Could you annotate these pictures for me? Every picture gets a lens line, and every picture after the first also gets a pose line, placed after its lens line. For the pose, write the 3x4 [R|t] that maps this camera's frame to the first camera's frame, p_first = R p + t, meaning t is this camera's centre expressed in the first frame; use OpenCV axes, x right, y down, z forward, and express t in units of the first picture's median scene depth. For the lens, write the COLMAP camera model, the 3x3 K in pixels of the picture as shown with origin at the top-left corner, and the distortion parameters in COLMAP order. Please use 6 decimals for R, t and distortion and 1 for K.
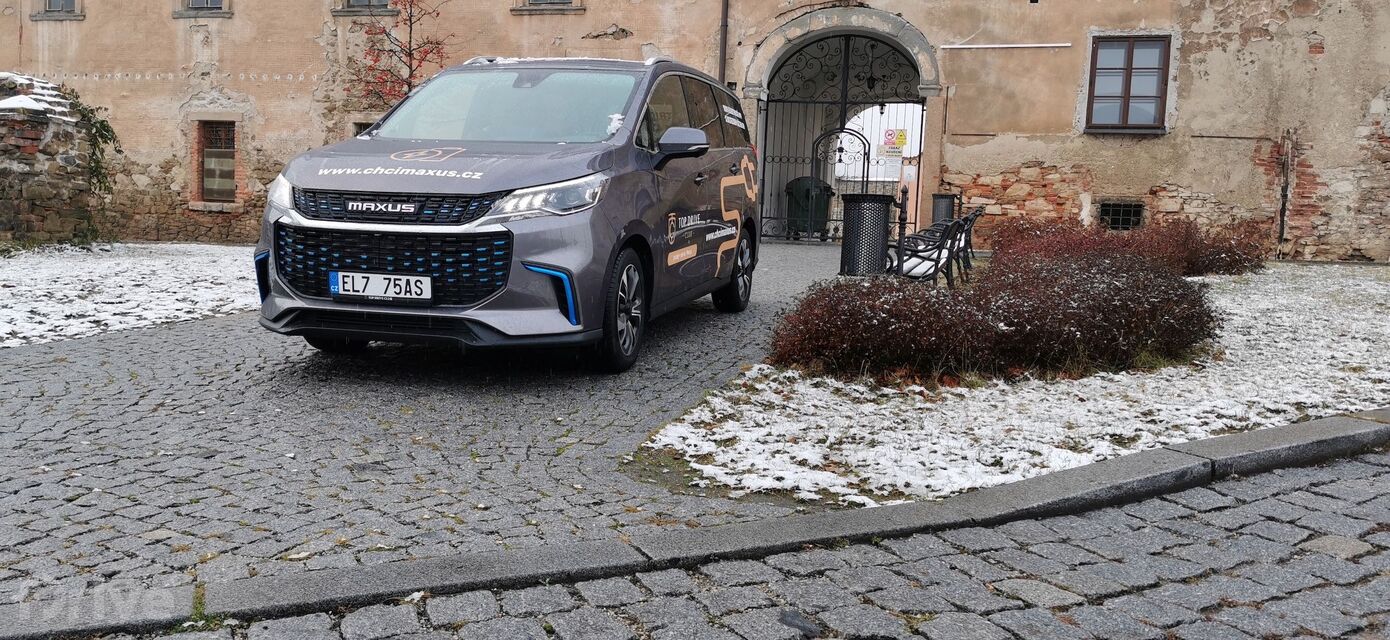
lens RADIAL K [[1075.9, 0, 705.6], [0, 1075.9, 334.2], [0, 0, 1]] dist [0.064227, -0.090637]
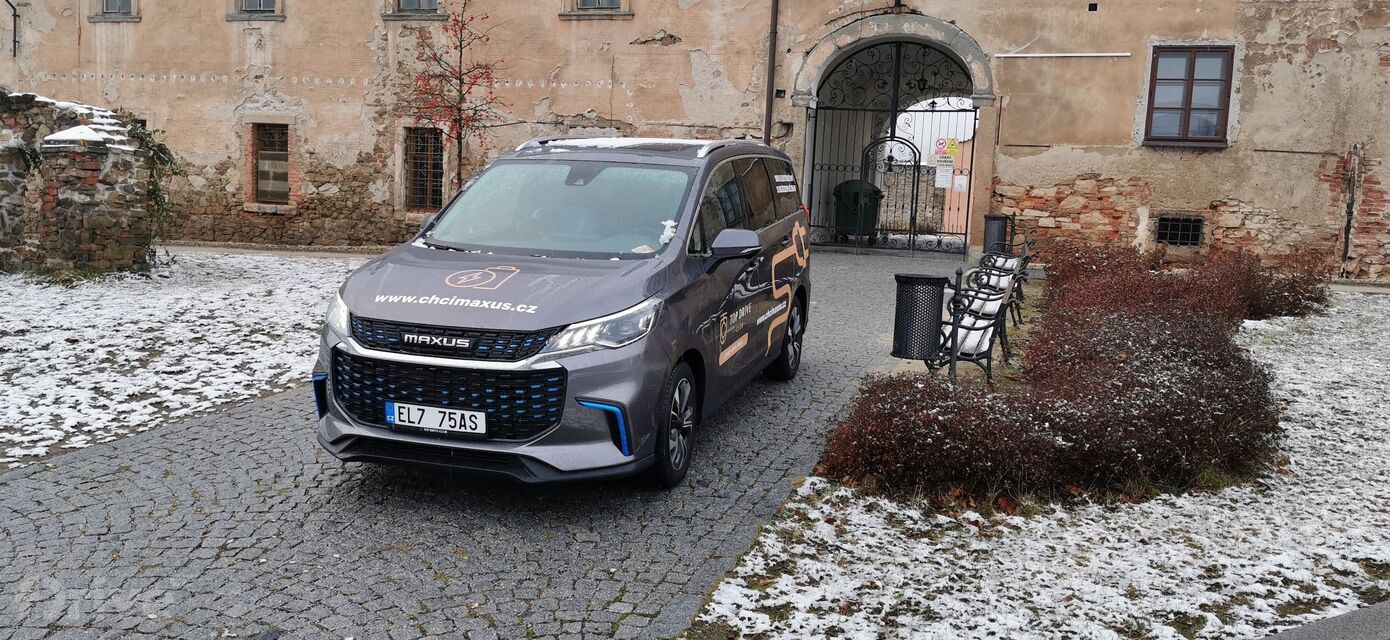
lens RADIAL K [[1075.9, 0, 705.6], [0, 1075.9, 338.0], [0, 0, 1]] dist [0.064227, -0.090637]
pose [[0.999126, 0.008166, -0.041001, -0.007863], [-0.006959, 0.999541, 0.029480, -0.131561], [0.041223, -0.029169, 0.998724, 0.007230]]
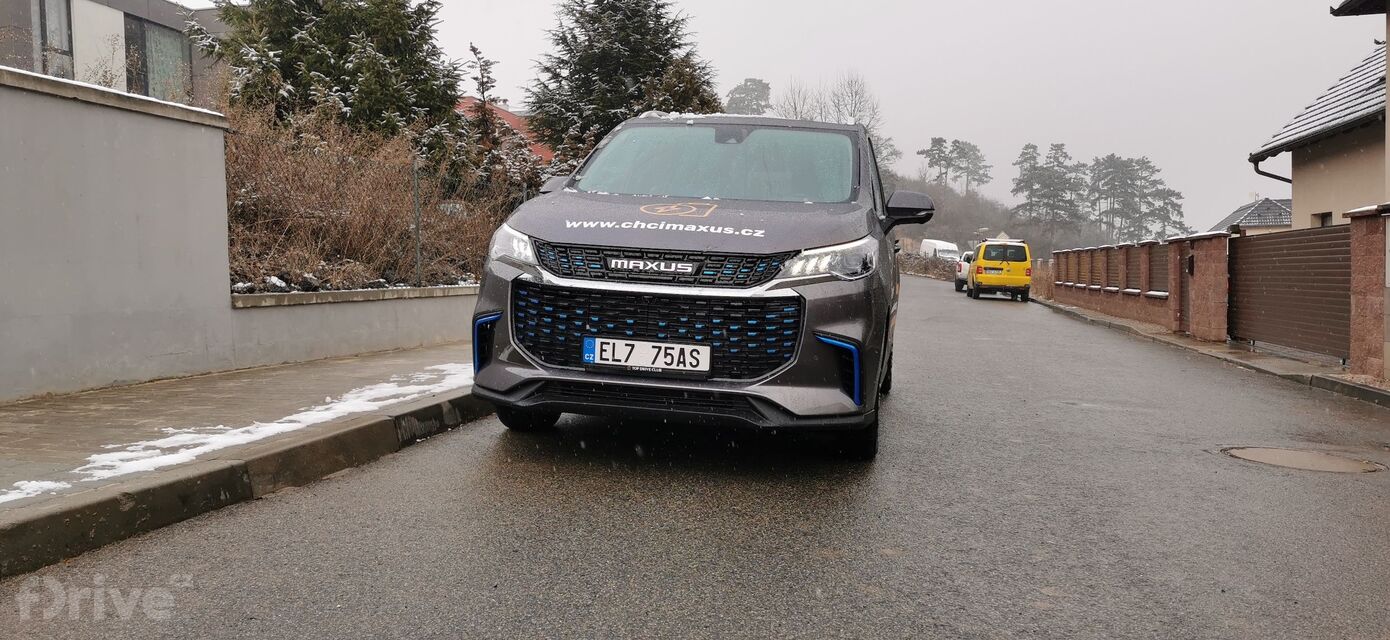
lens RADIAL K [[1075.9, 0, 739.9], [0, 1075.9, 311.4], [0, 0, 1]] dist [0.064227, -0.090637]
pose [[0.995695, 0.026970, 0.088680, -0.265123], [-0.018633, 0.995442, -0.093529, -0.000126], [-0.090799, 0.091474, 0.991659, 0.114550]]
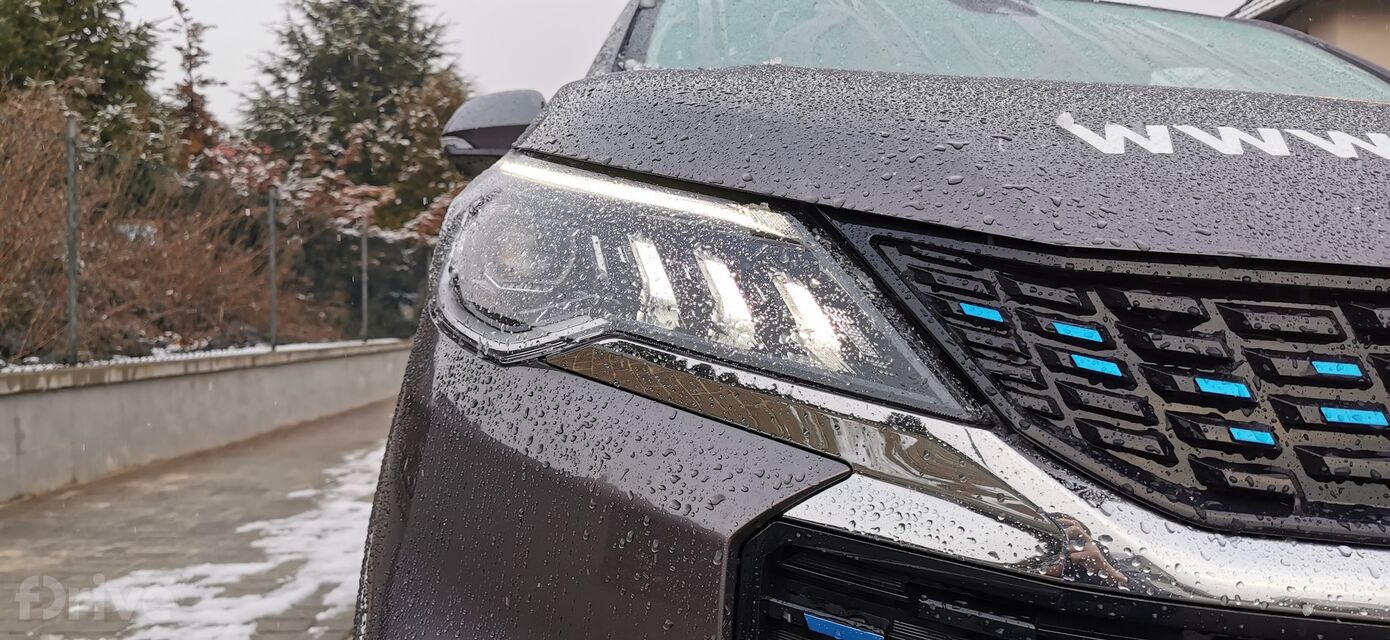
lens RADIAL K [[1075.9, 0, 718.0], [0, 1075.9, 330.5], [0, 0, 1]] dist [0.064227, -0.090637]
pose [[0.947325, 0.040093, 0.317753, -0.397677], [0.000365, 0.991997, -0.126257, -0.099839], [-0.320272, 0.119723, 0.939730, 0.812417]]
